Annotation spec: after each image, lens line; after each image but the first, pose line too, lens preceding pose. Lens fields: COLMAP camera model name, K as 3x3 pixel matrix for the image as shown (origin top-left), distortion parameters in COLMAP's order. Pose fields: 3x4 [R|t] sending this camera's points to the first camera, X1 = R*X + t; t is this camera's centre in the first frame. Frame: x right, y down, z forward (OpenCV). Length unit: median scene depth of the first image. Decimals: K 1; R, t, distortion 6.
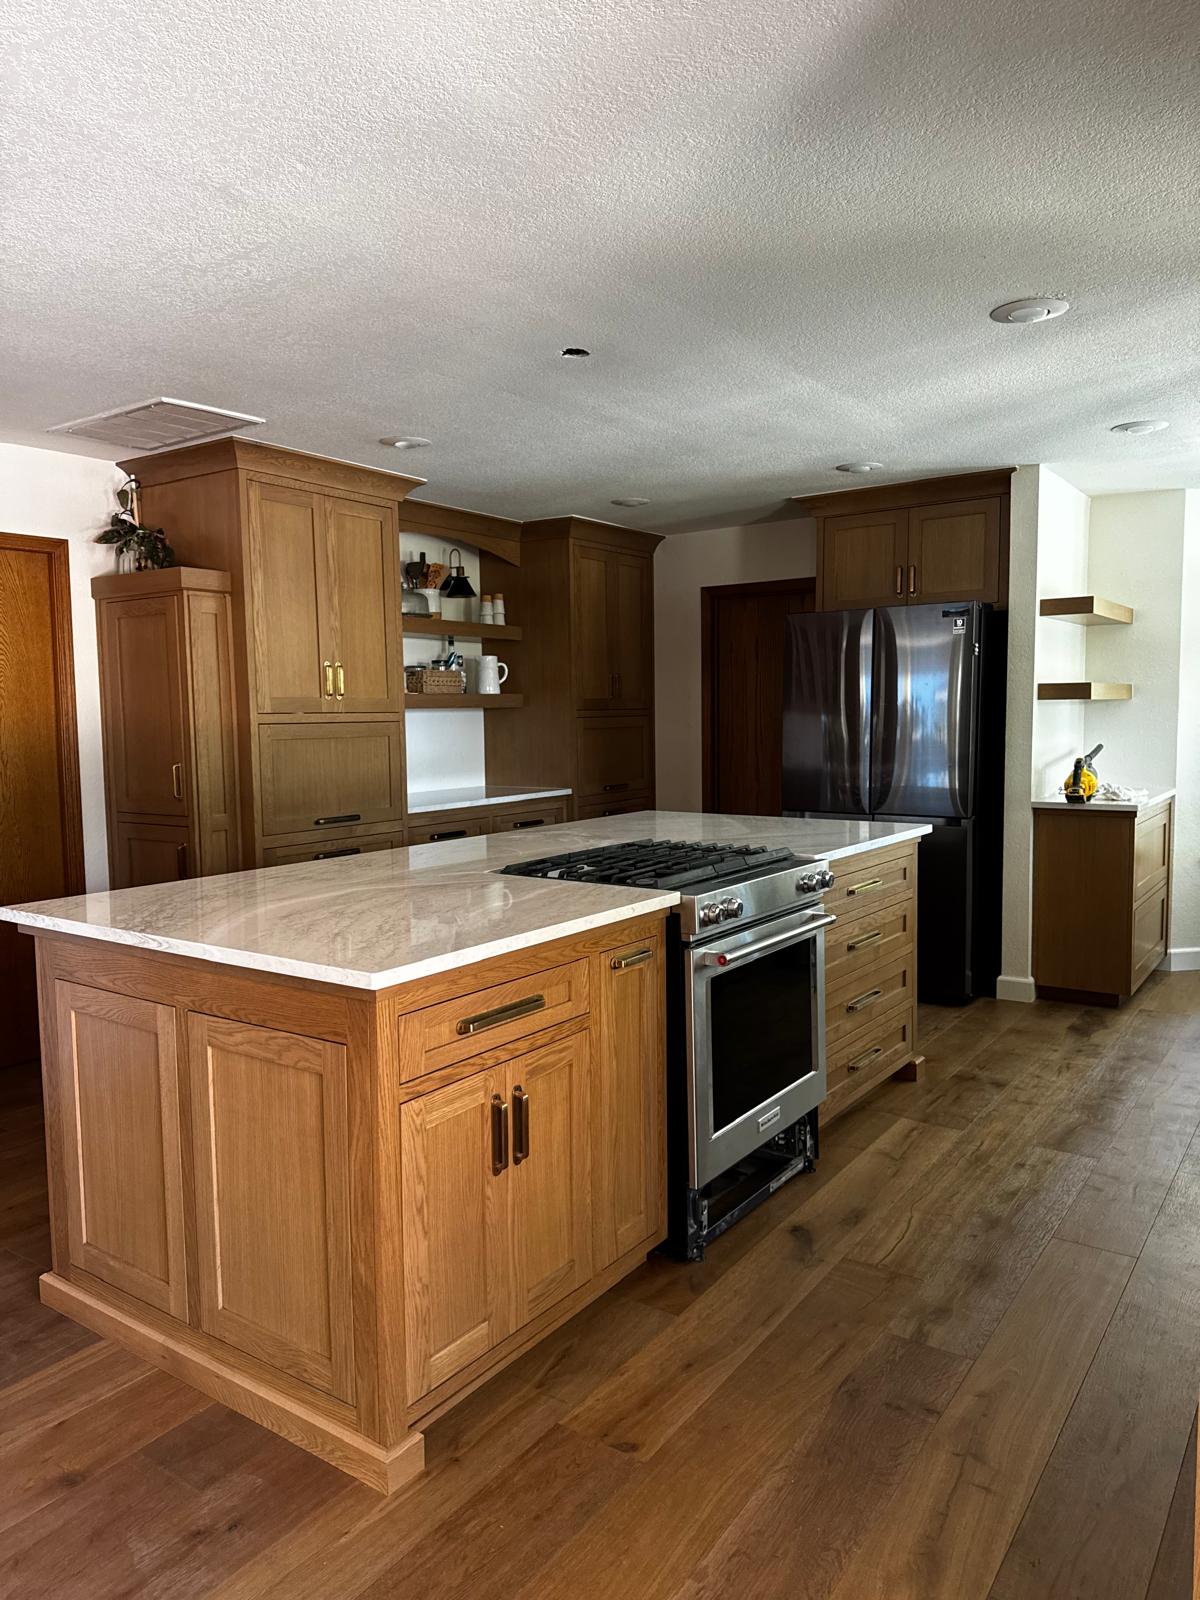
lens RADIAL K [[1127.0, 0, 611.4], [0, 1127.0, 803.6], [0, 0, 1]] dist [0.027919, -0.034280]
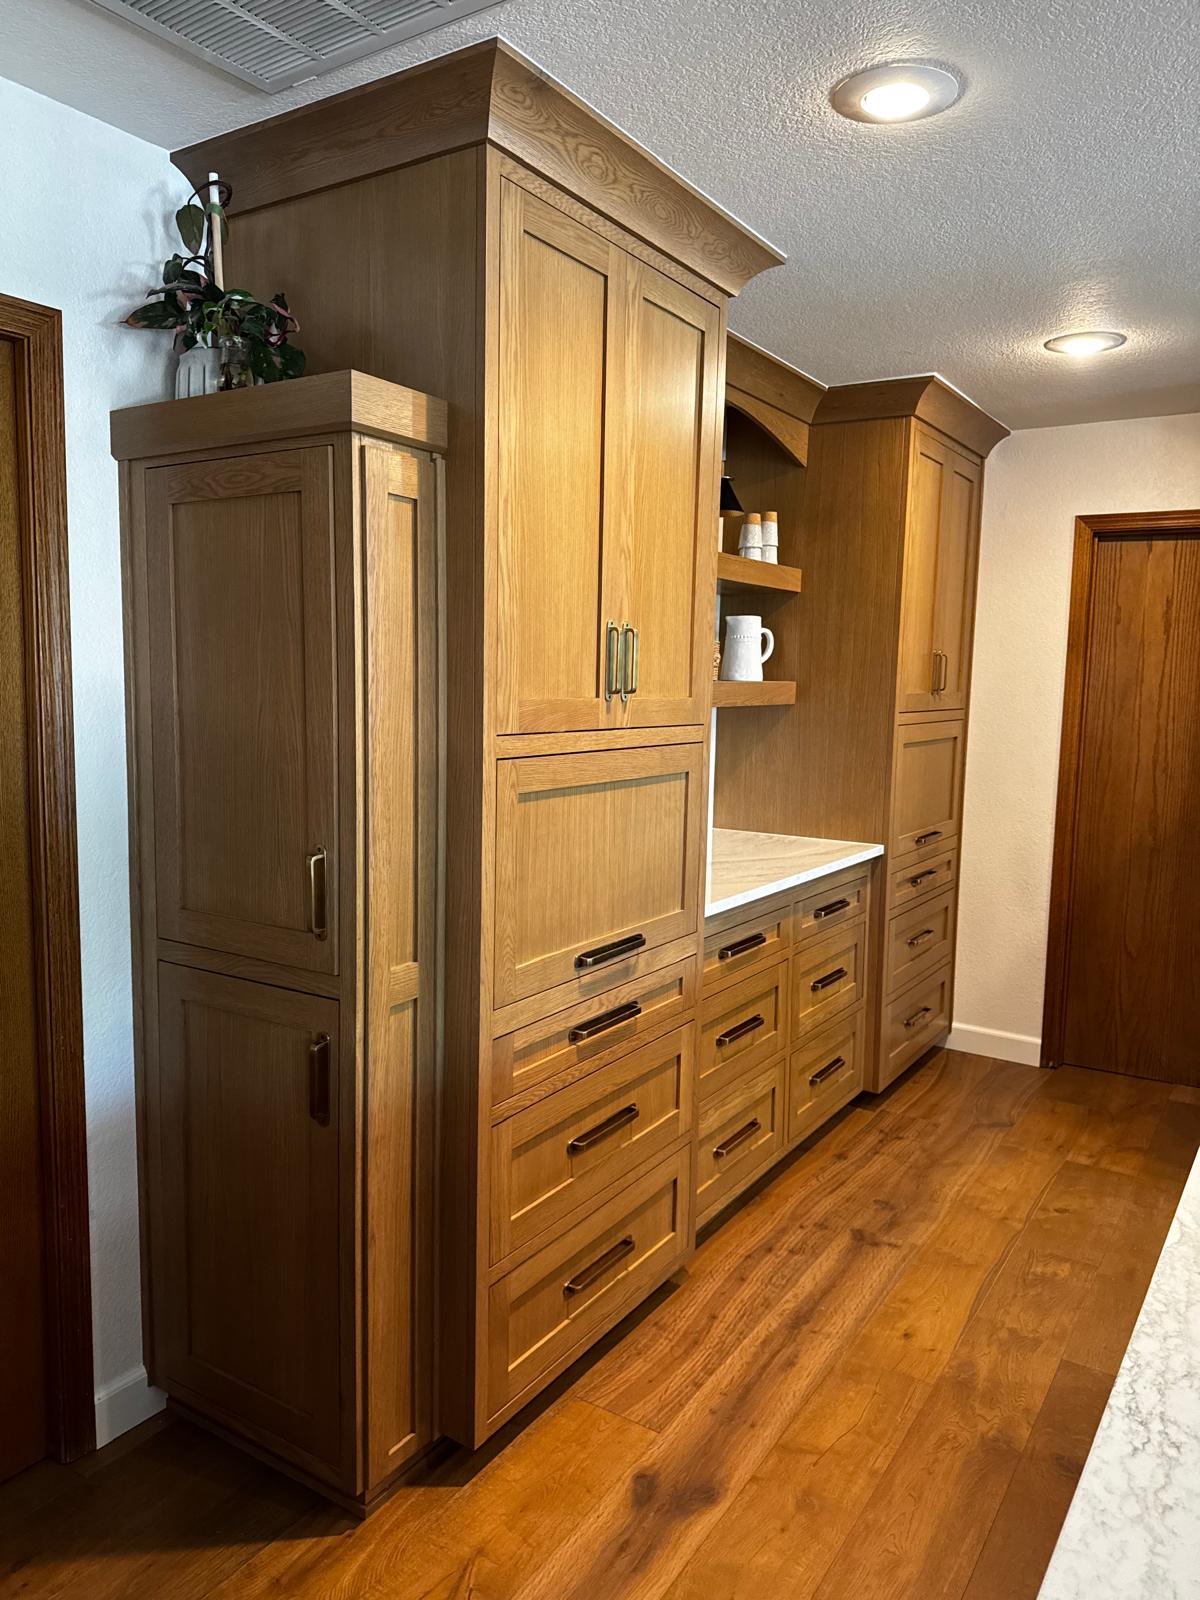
lens RADIAL K [[1127.0, 0, 587.7], [0, 1127.0, 798.6], [0, 0, 1]] dist [0.027919, -0.034280]
pose [[0.999211, 0.031673, 0.023966, -0.280860], [-0.032394, 0.999015, 0.030319, -0.068358], [-0.022982, -0.031072, 0.999253, 0.553172]]
